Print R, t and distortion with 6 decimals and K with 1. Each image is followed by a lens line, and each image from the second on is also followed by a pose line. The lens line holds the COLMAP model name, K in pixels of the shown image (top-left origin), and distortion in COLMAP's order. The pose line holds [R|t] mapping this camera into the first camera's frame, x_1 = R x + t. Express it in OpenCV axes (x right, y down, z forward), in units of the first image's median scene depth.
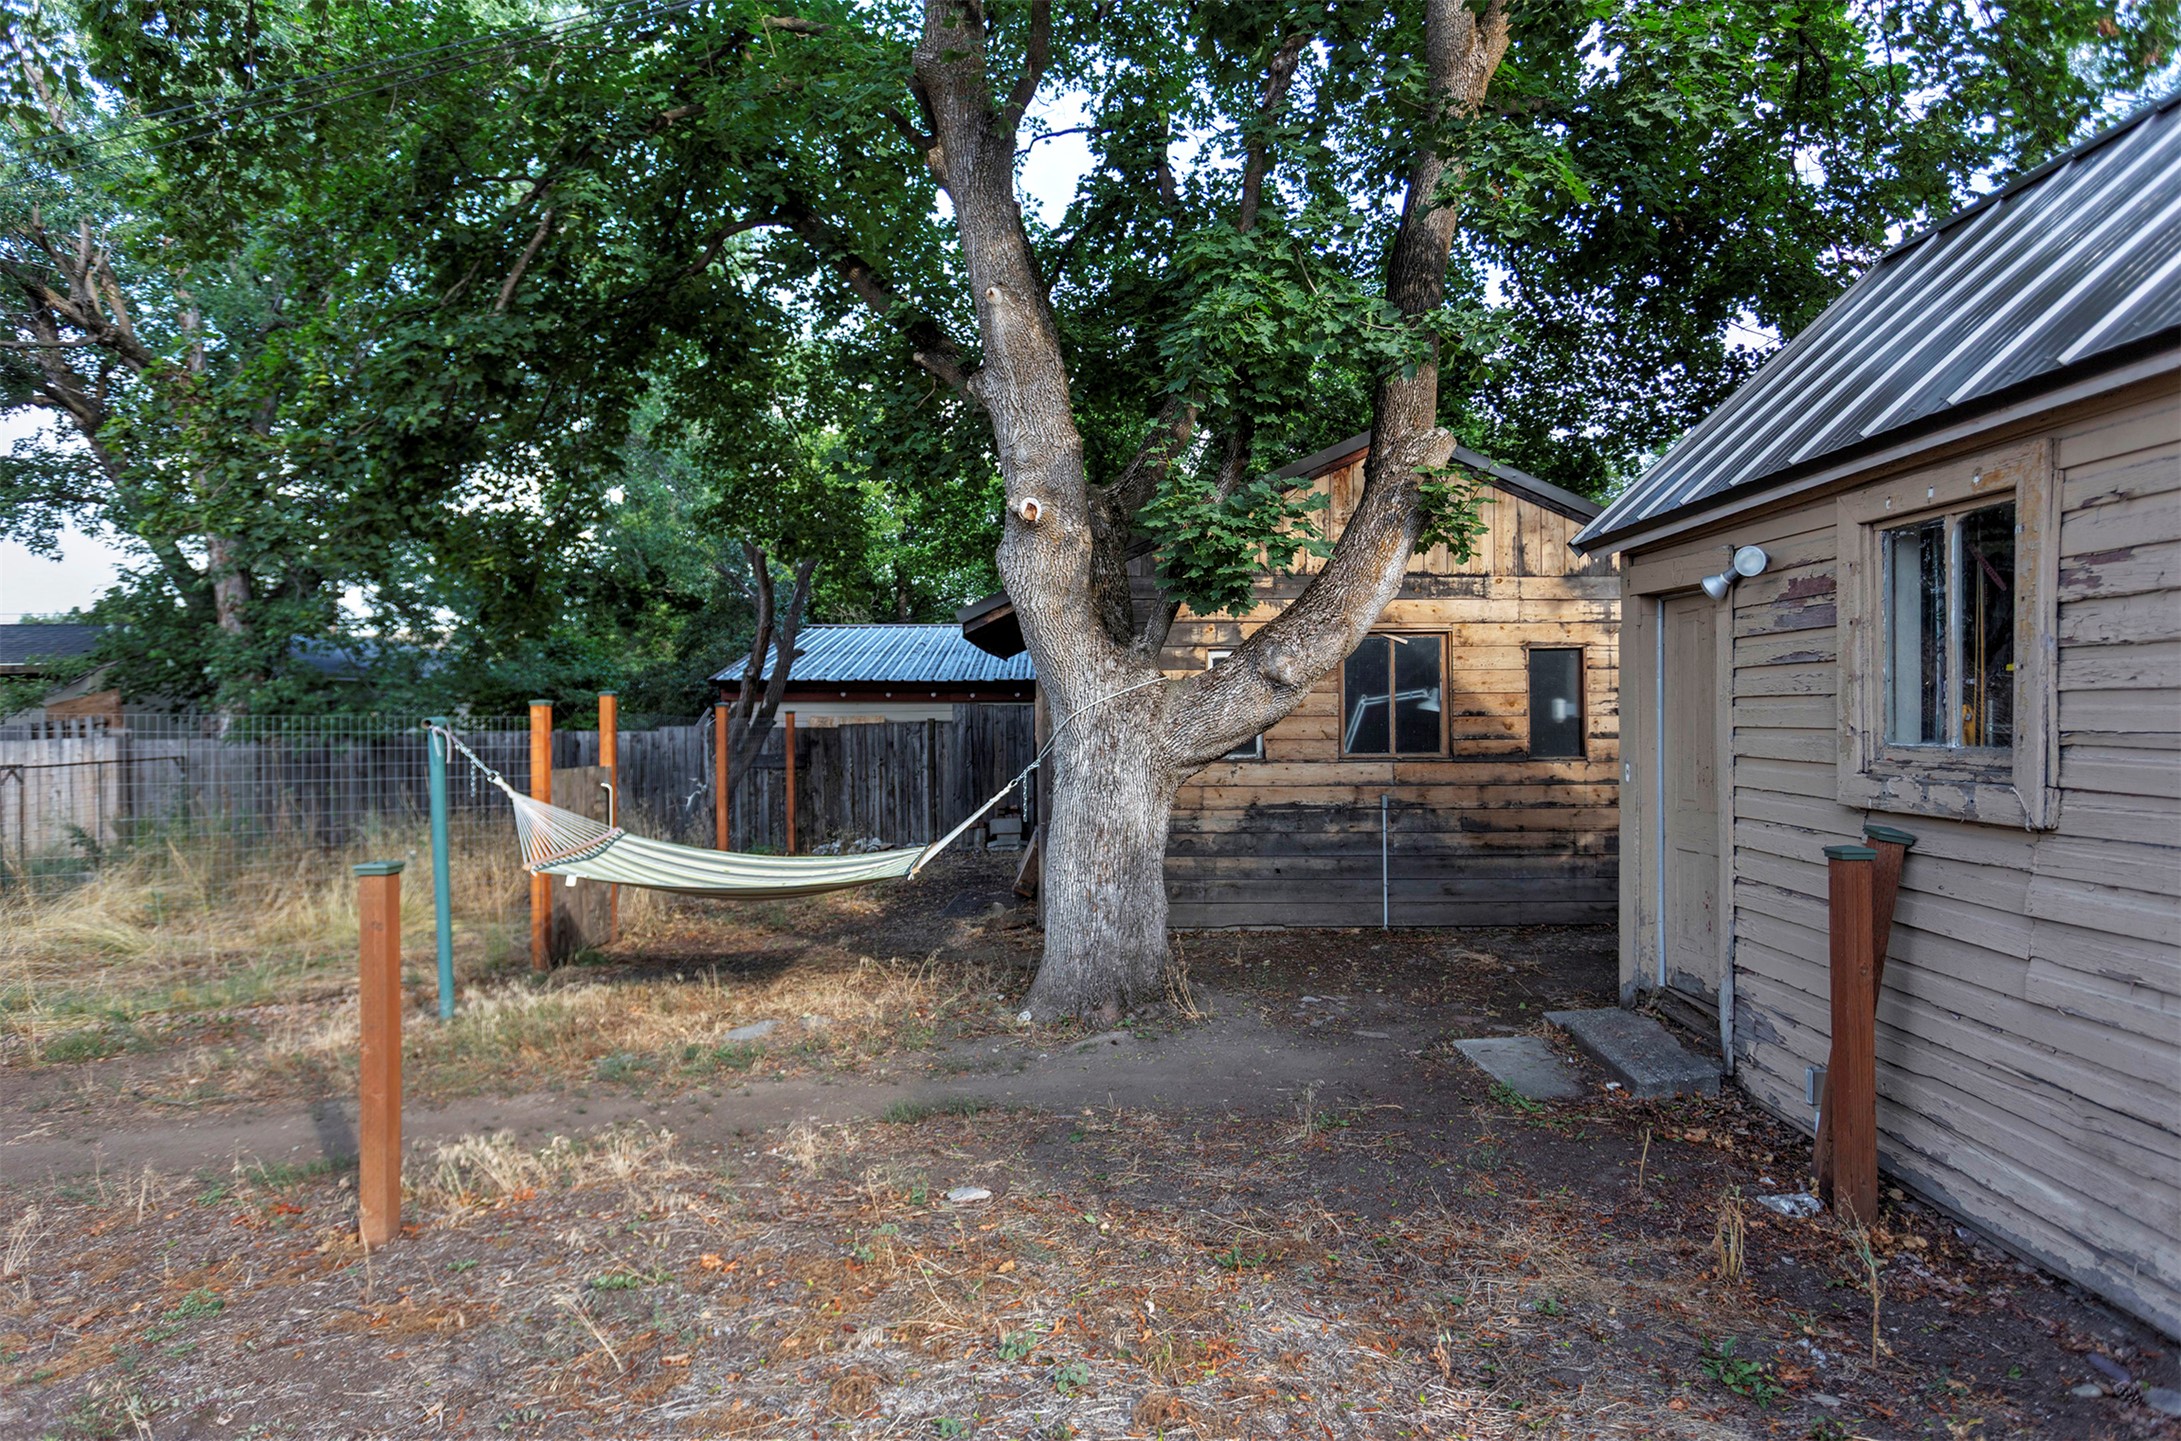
lens RADIAL K [[1207.3, 0, 1085.6], [0, 1207.3, 714.3], [0, 0, 1]] dist [0.006056, 0.001688]
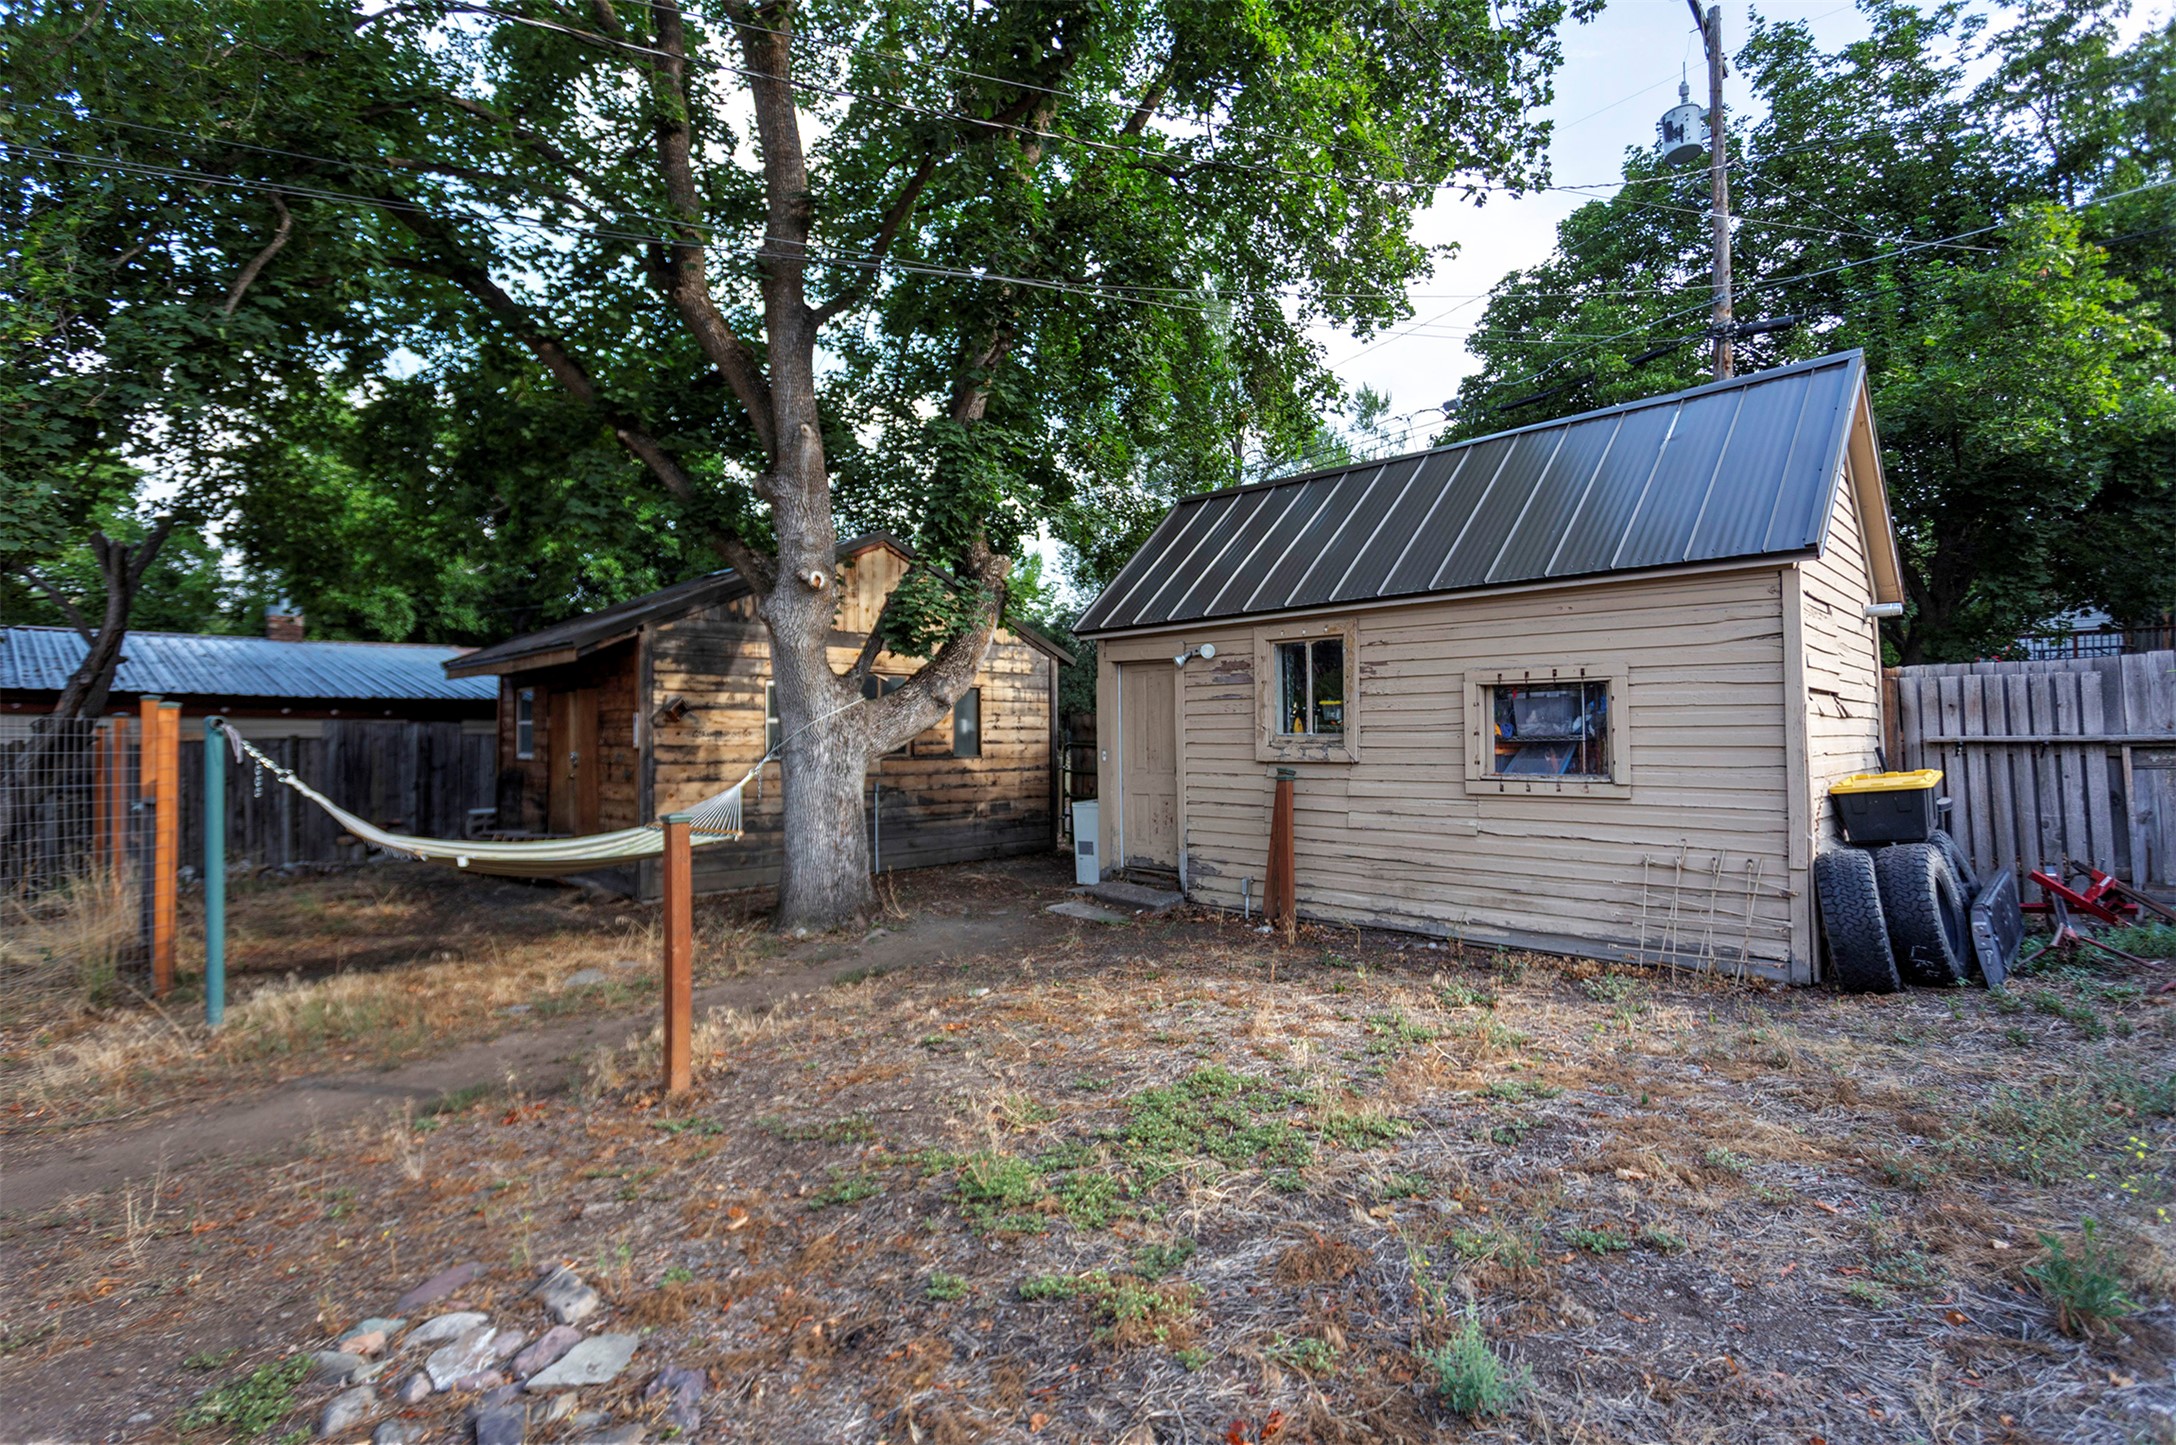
lens RADIAL K [[1036.4, 0, 1081.2], [0, 1036.4, 716.8], [0, 0, 1]] dist [-0.000072, 0.000502]
pose [[0.700930, 0.016698, 0.713035, -0.553200], [0.001844, 0.999680, -0.025223, 0.021660], [-0.713228, 0.018995, 0.700675, -0.078583]]
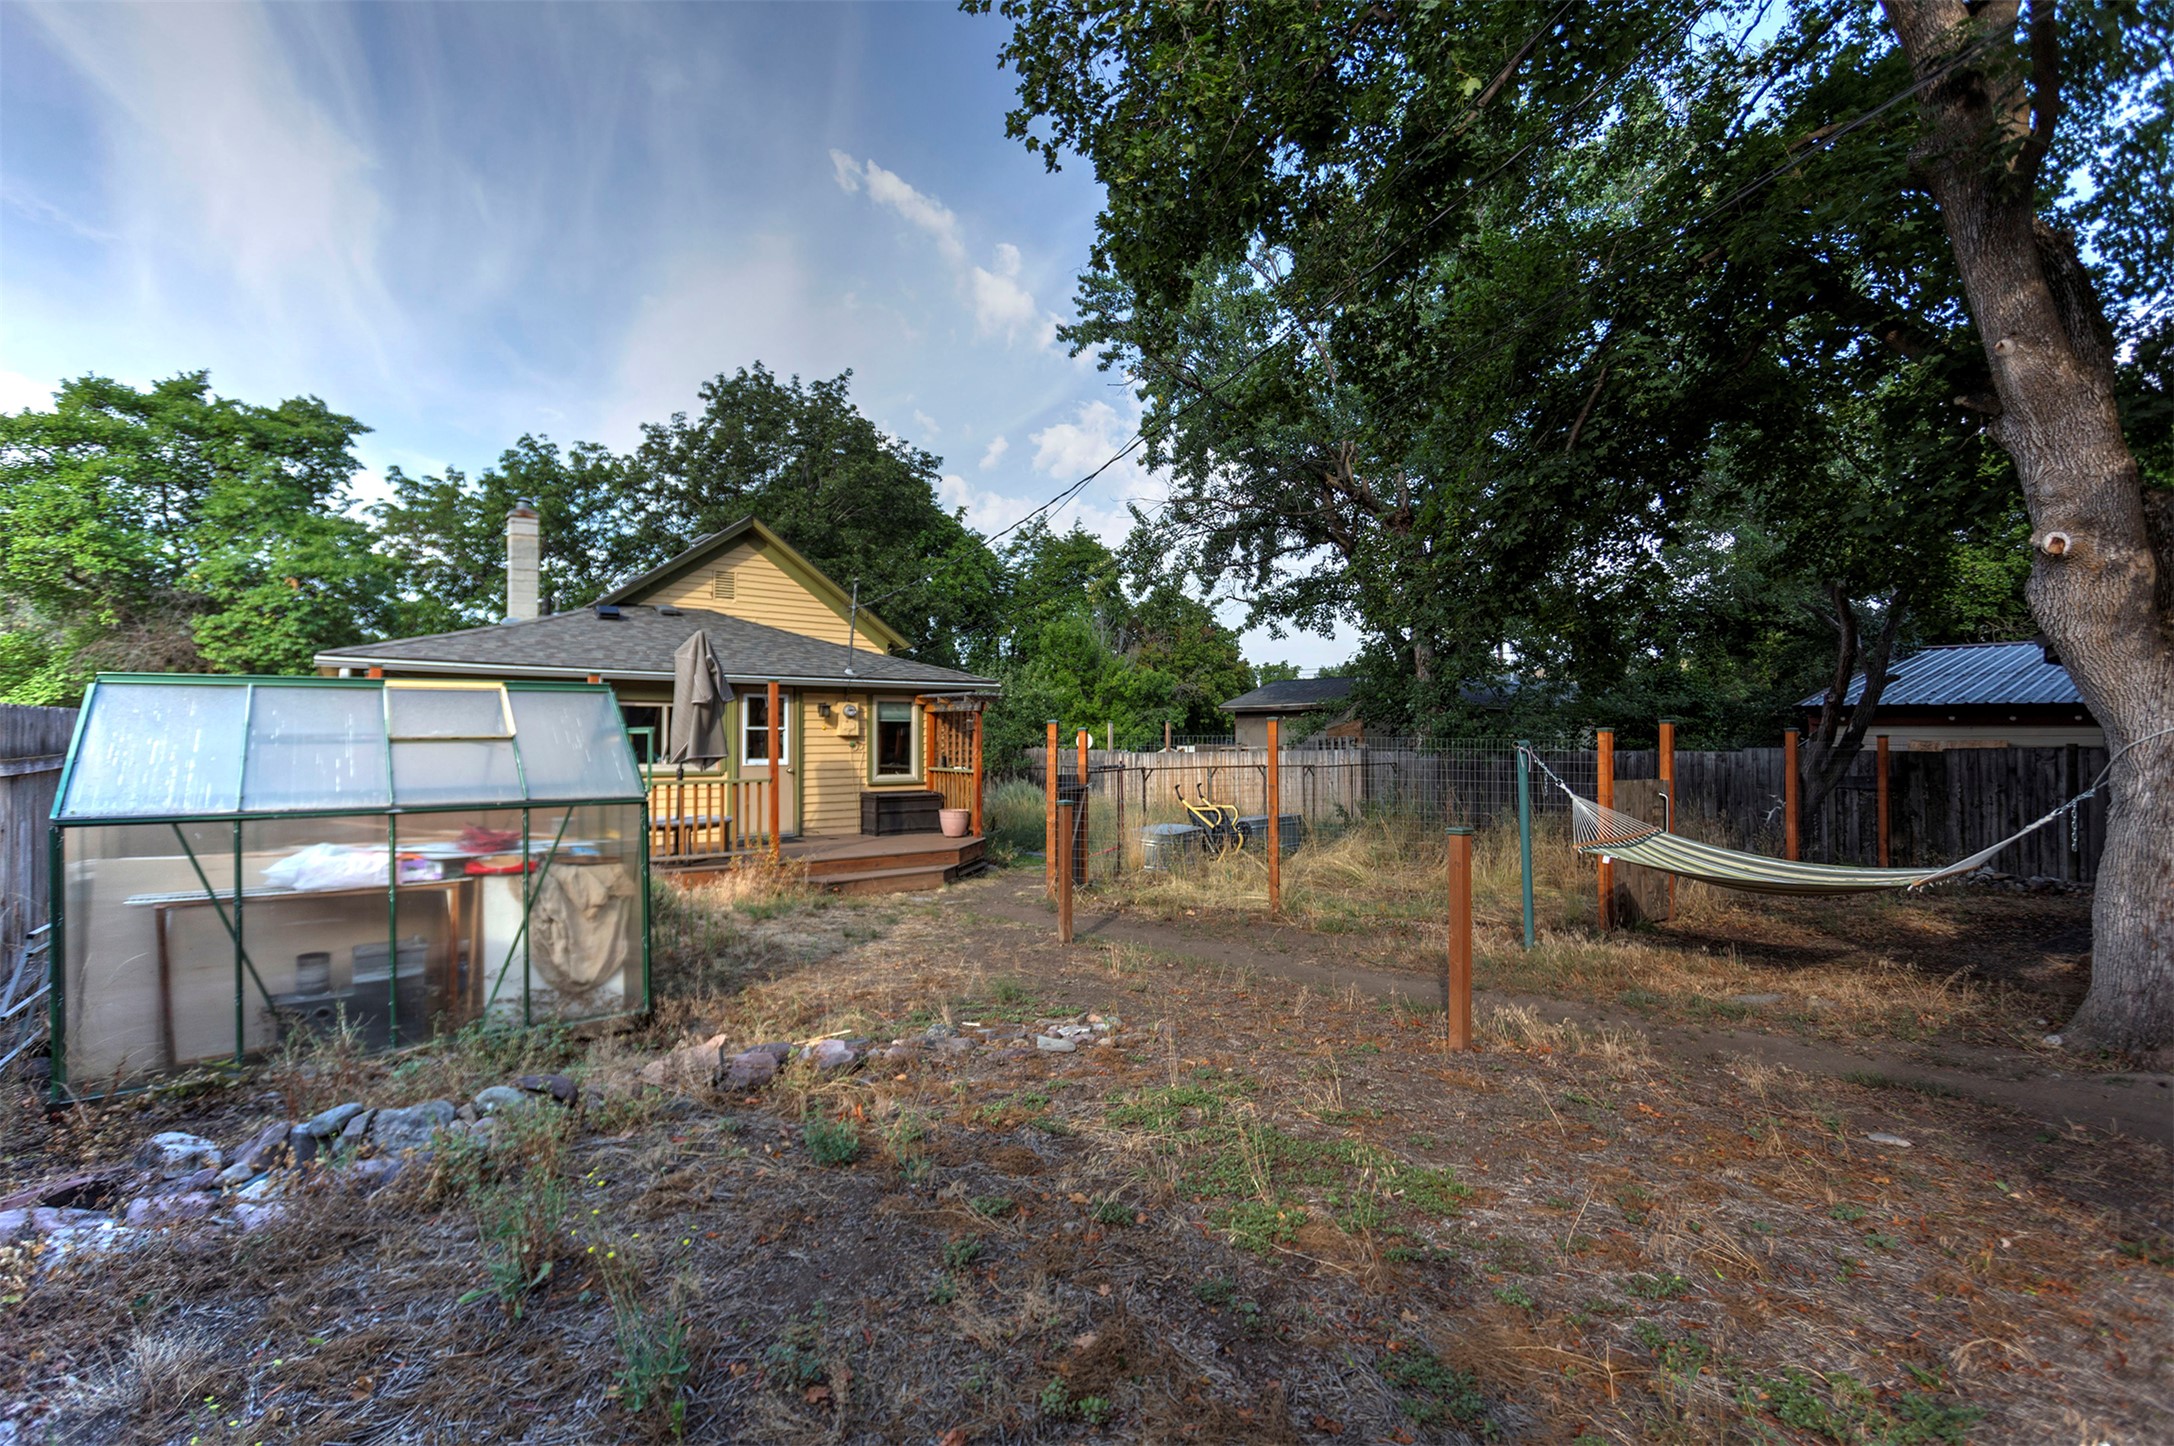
lens RADIAL K [[1035.5, 0, 1080.2], [0, 1035.5, 717.3], [0, 0, 1]] dist [-0.000072, 0.000502]
pose [[0.583549, -0.008438, -0.812034, 0.141898], [-0.004229, 0.999901, -0.013429, -0.005504], [0.812067, 0.011271, 0.583456, -0.140056]]
